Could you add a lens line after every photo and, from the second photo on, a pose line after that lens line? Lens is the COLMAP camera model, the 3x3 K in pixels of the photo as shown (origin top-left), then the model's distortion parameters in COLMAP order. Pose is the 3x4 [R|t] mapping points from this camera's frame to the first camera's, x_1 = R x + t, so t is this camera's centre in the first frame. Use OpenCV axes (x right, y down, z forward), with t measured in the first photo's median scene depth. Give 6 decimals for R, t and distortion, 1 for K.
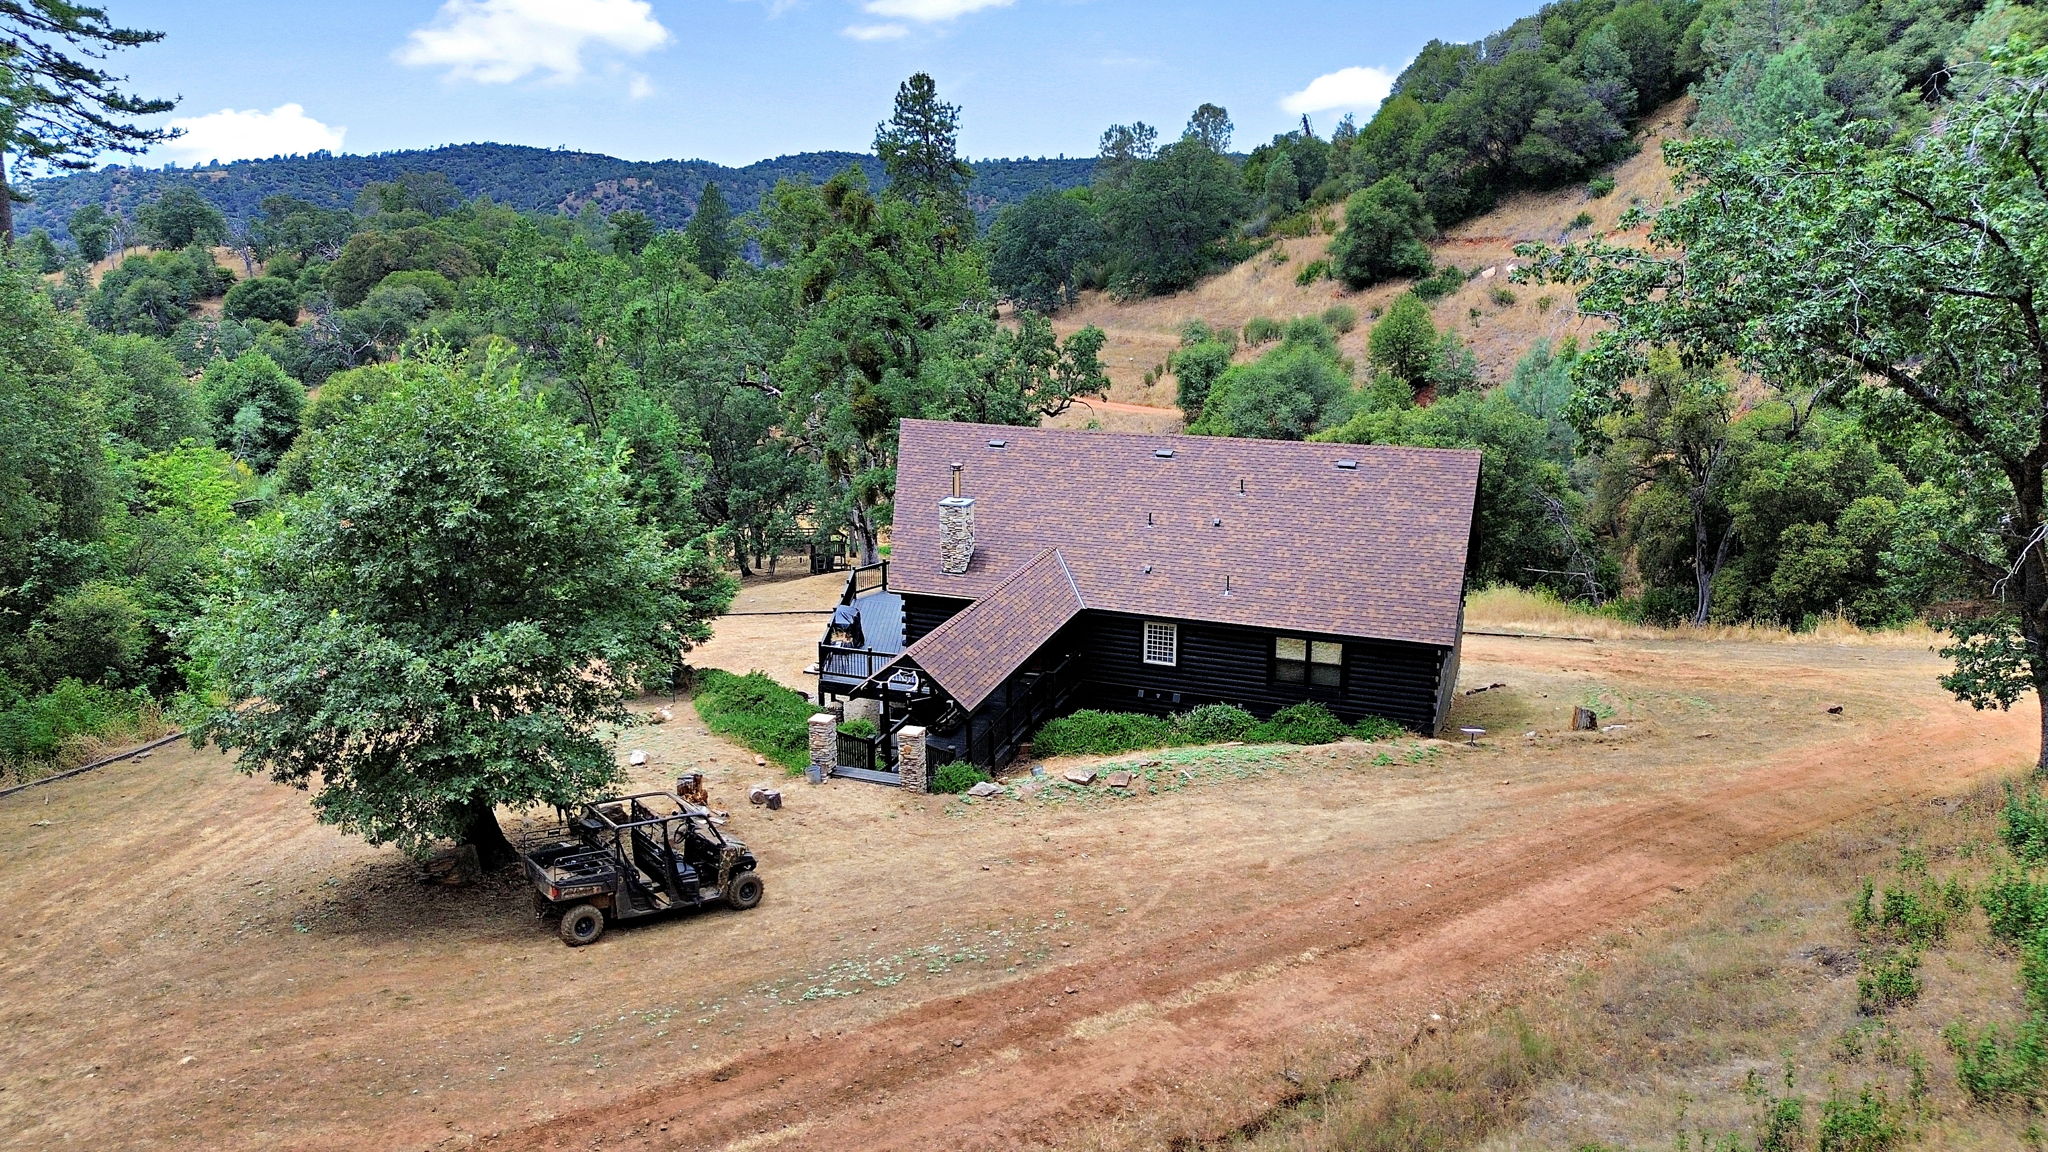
lens RADIAL K [[1418.0, 0, 1020.4], [0, 1418.0, 575.4], [0, 0, 1]] dist [0.070612, -0.081666]
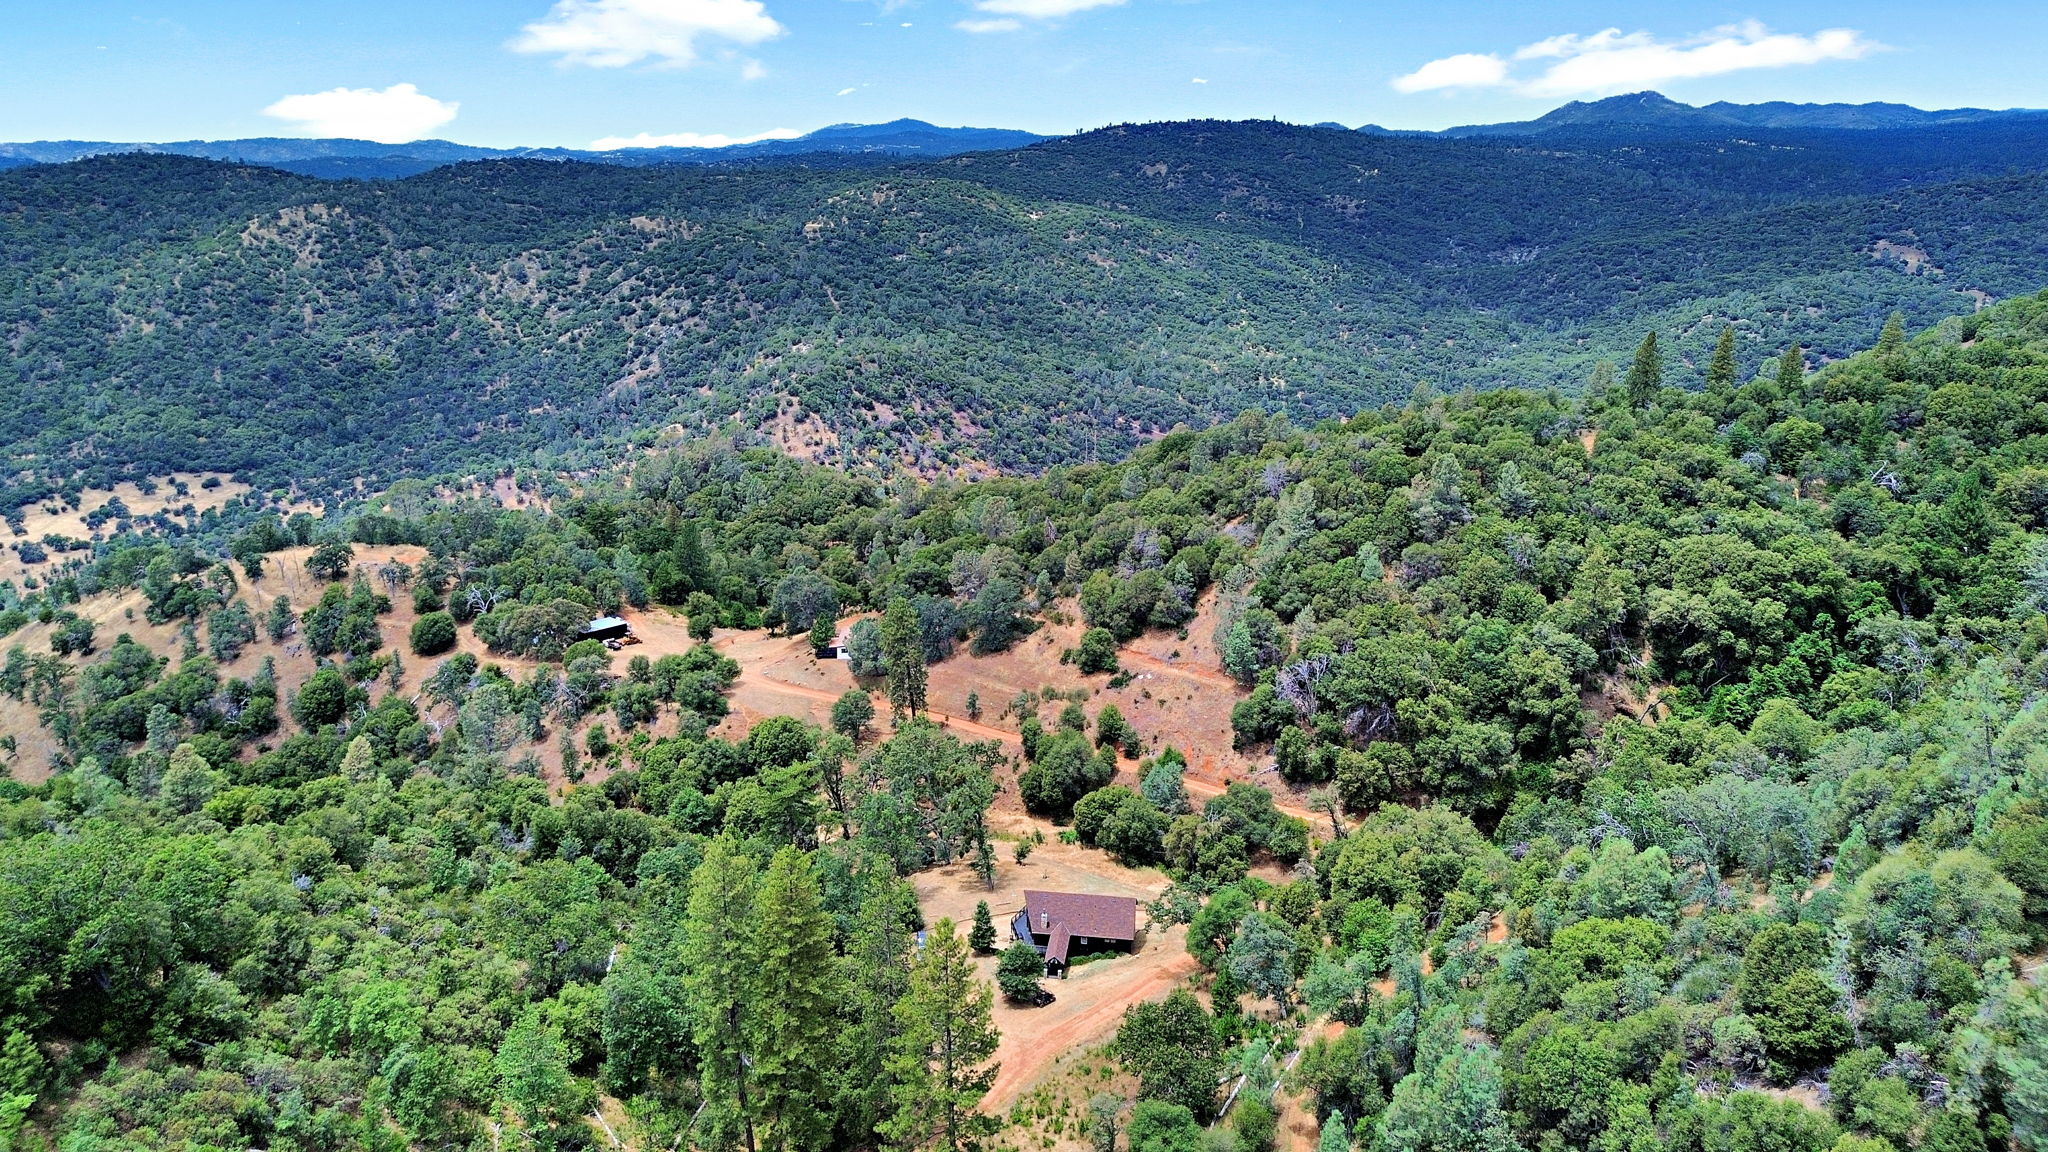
lens RADIAL K [[1418.0, 0, 1020.4], [0, 1418.0, 575.4], [0, 0, 1]] dist [0.070612, -0.081666]
pose [[0.976122, -0.056332, 0.209793, -0.352301], [0.051188, 0.998242, 0.029875, -0.444708], [-0.211107, -0.018423, 0.977289, -1.250162]]
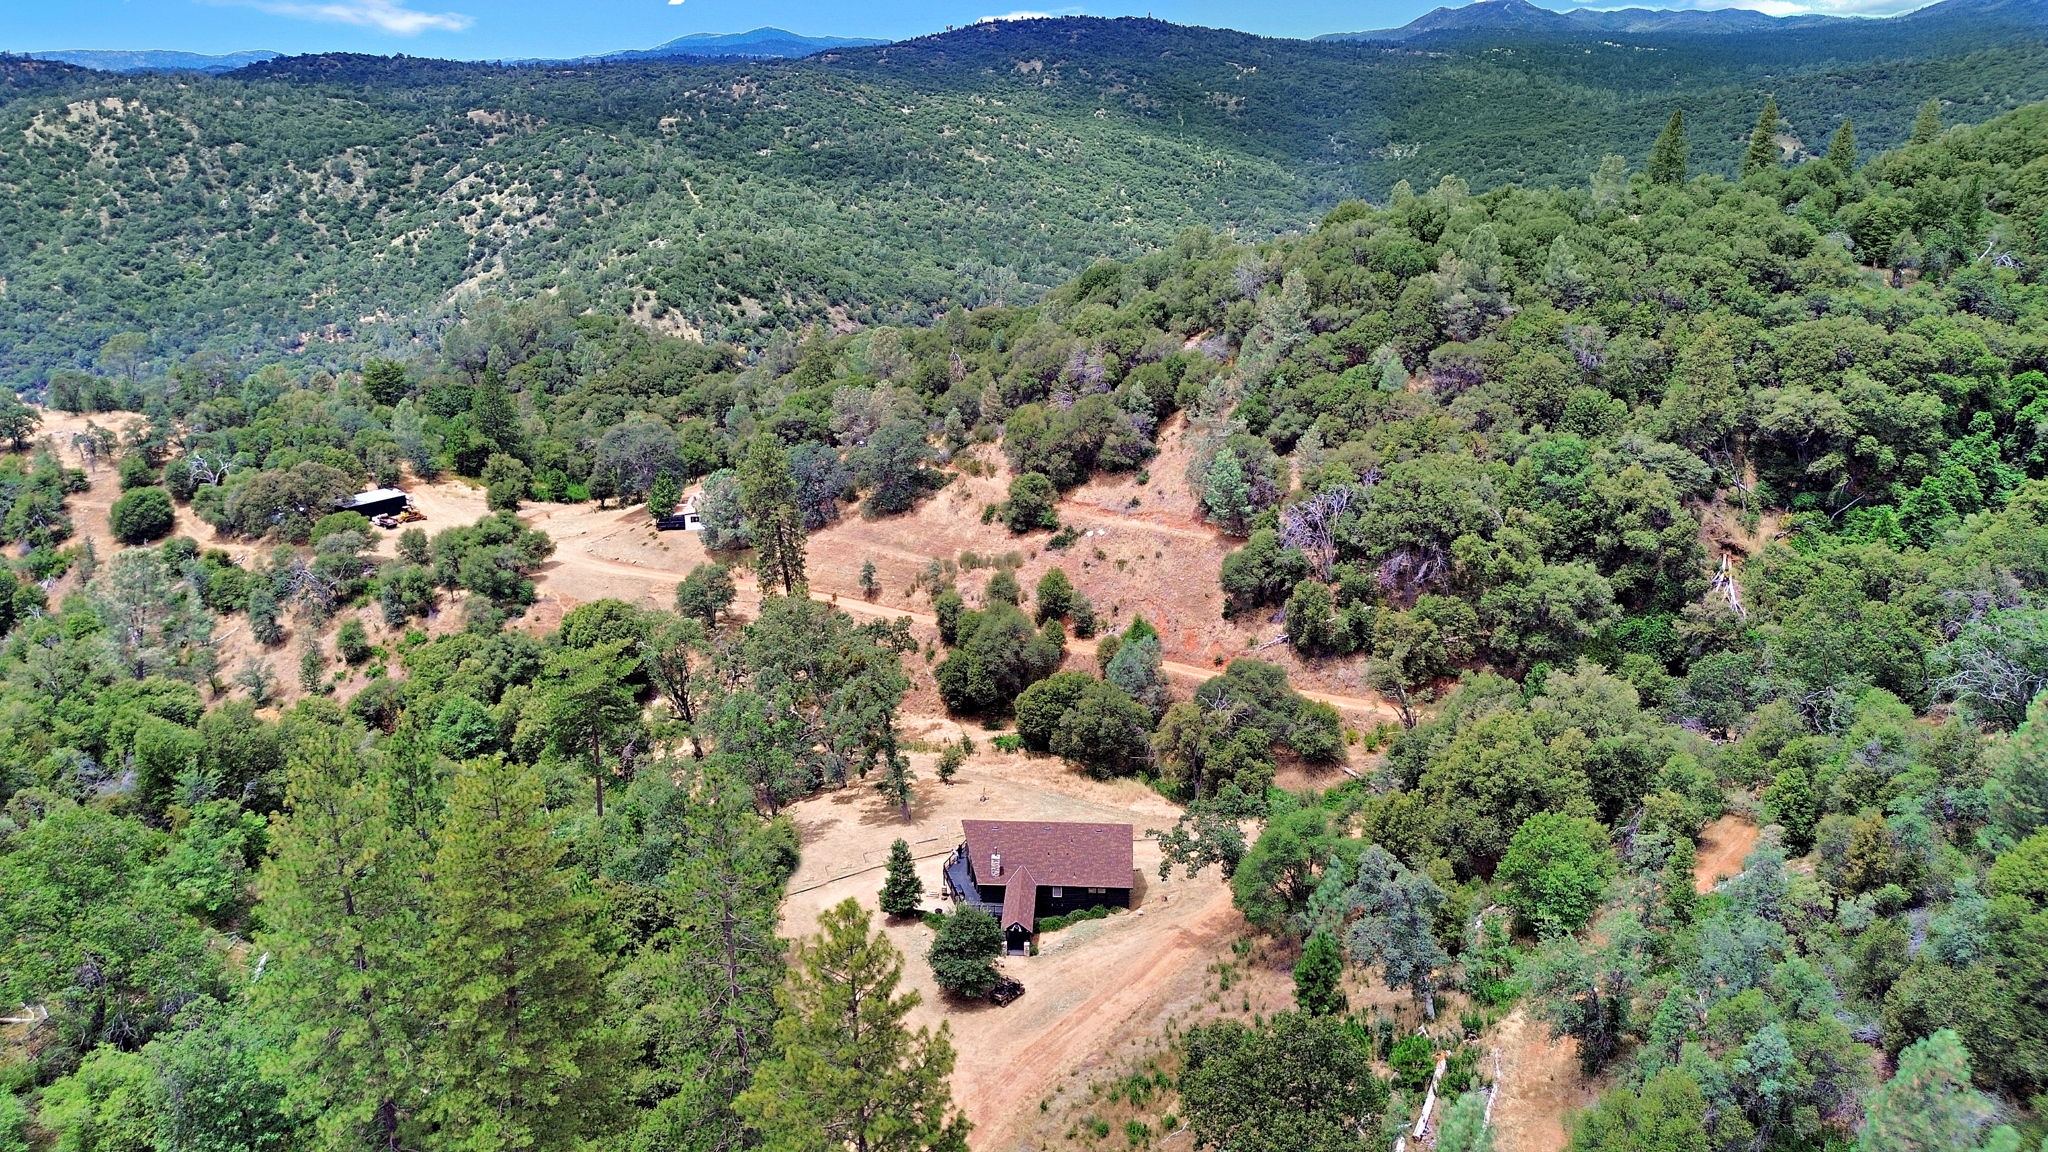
lens RADIAL K [[1418.0, 0, 1020.4], [0, 1418.0, 575.4], [0, 0, 1]] dist [0.070612, -0.081666]
pose [[0.953441, -0.098427, 0.285065, -0.272685], [0.075765, 0.993102, 0.089489, -0.312702], [-0.291906, -0.063725, 0.954322, -0.691593]]
